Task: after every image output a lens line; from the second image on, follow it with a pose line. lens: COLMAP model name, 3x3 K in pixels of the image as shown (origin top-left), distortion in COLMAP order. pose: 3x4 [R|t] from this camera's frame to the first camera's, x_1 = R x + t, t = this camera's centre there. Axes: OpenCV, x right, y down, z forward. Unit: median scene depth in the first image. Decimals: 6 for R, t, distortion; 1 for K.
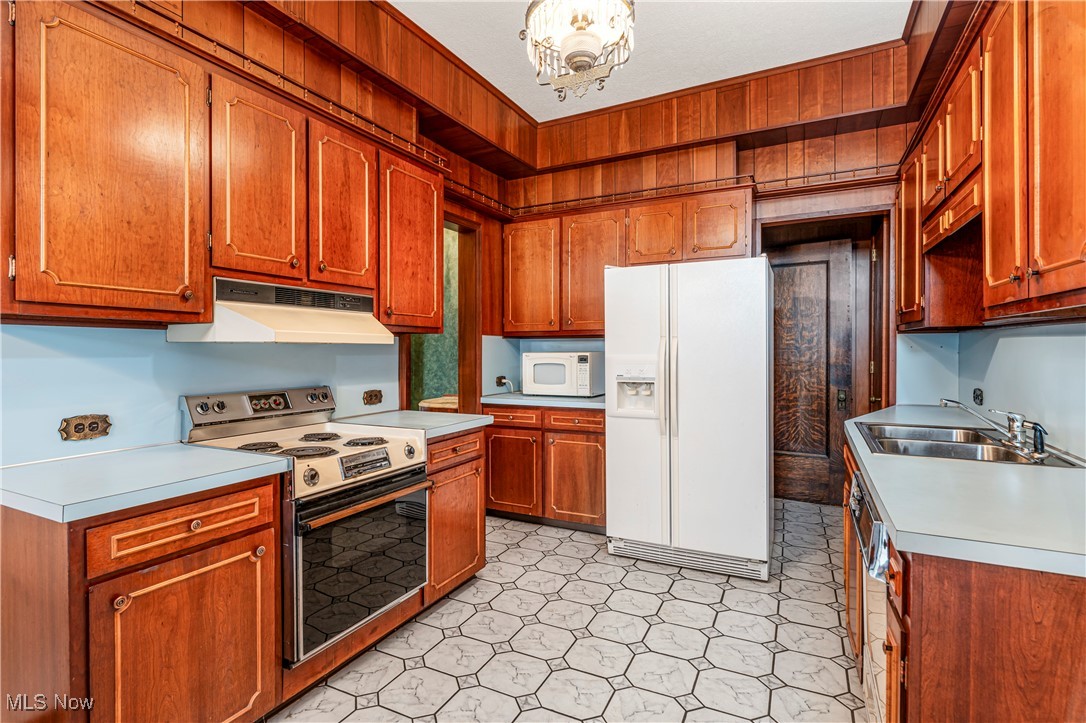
lens RADIAL K [[530.0, 0, 543.8], [0, 530.0, 357.5], [0, 0, 1]] dist [-0.000202, 0.000184]
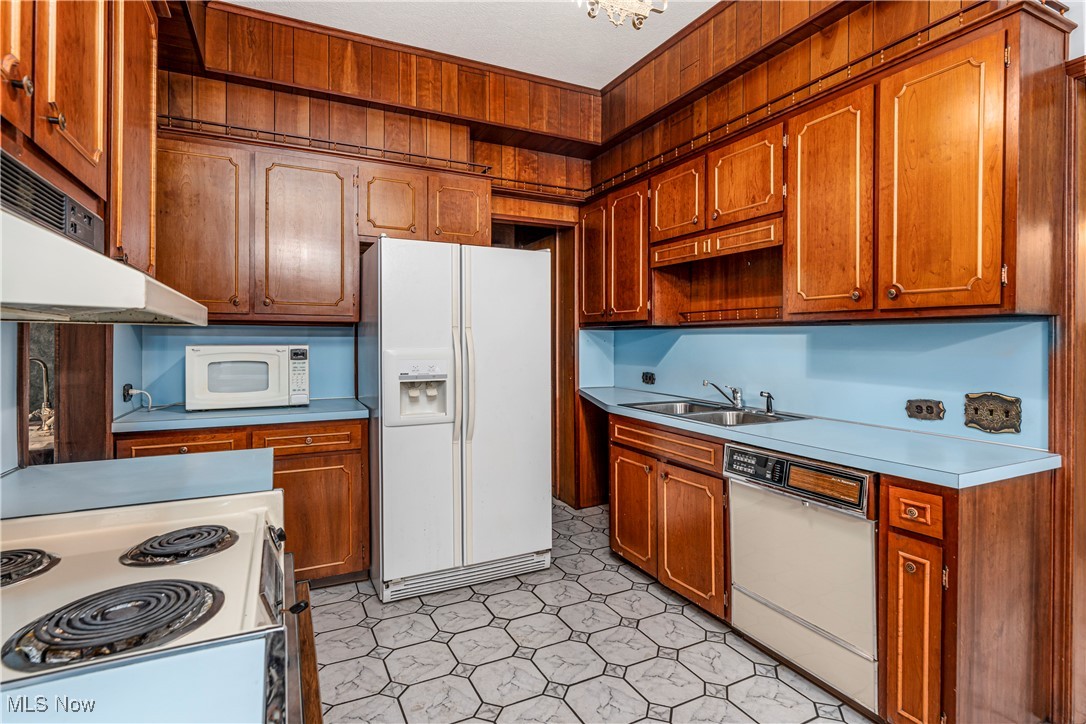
lens RADIAL K [[530.0, 0, 531.7], [0, 530.0, 347.1], [0, 0, 1]] dist [-0.000202, 0.000184]
pose [[0.608582, -0.001226, 0.793490, -0.343834], [0.006852, 0.999970, -0.003710, -0.002377], [-0.793462, 0.007695, 0.608571, 0.331020]]
